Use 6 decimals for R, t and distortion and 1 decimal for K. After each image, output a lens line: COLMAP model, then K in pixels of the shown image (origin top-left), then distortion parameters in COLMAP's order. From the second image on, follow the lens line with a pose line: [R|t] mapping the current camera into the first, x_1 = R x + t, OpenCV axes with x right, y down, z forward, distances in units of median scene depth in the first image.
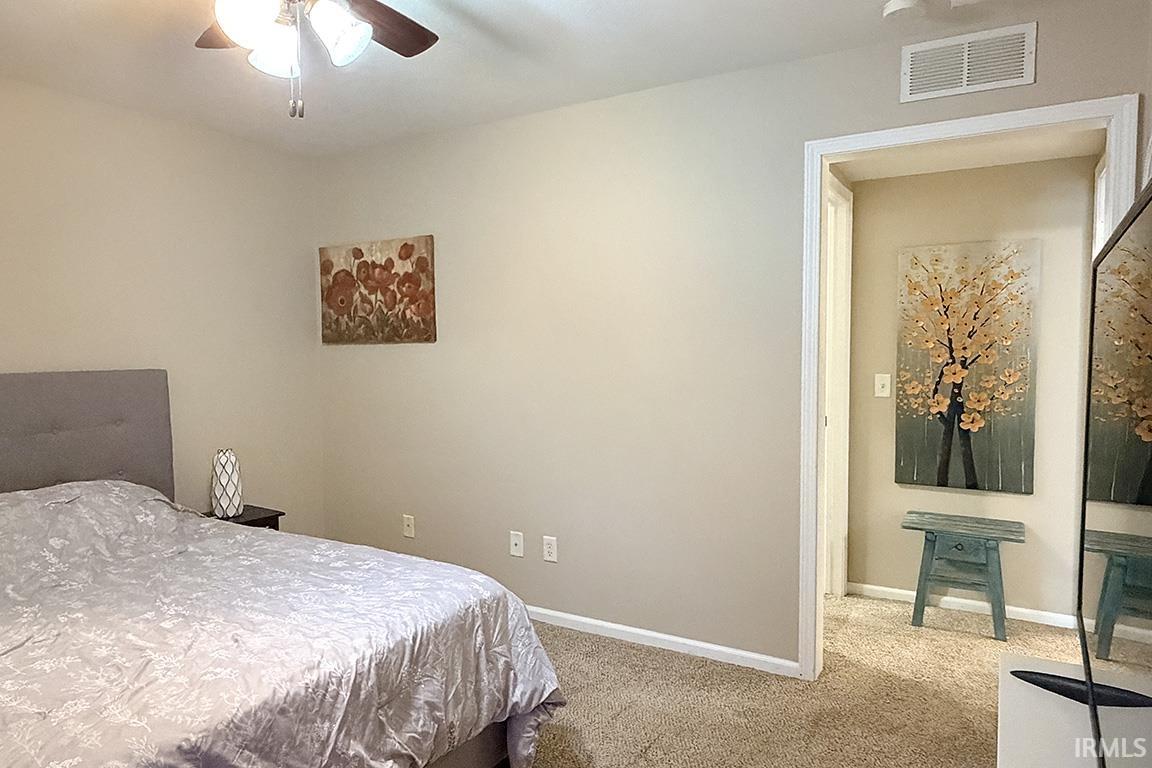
lens RADIAL K [[739.5, 0, 576.5], [0, 739.5, 389.4], [0, 0, 1]] dist [-0.011428, -0.002398]
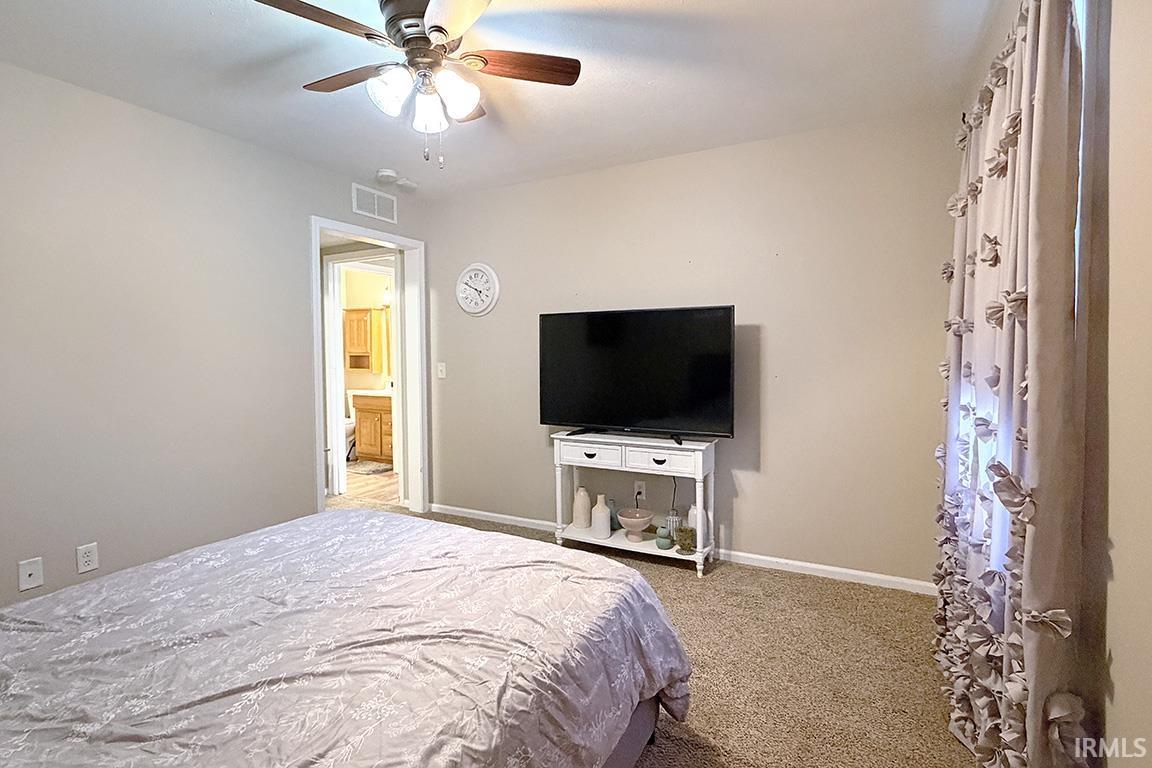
lens RADIAL K [[539.4, 0, 576.3], [0, 539.4, 381.1], [0, 0, 1]] dist [-0.000548, 0.000082]
pose [[-0.059182, -0.048023, 0.997091, -1.044282], [0.065830, 0.996480, 0.051901, 0.001271], [-0.996074, 0.068710, -0.055813, 0.589021]]
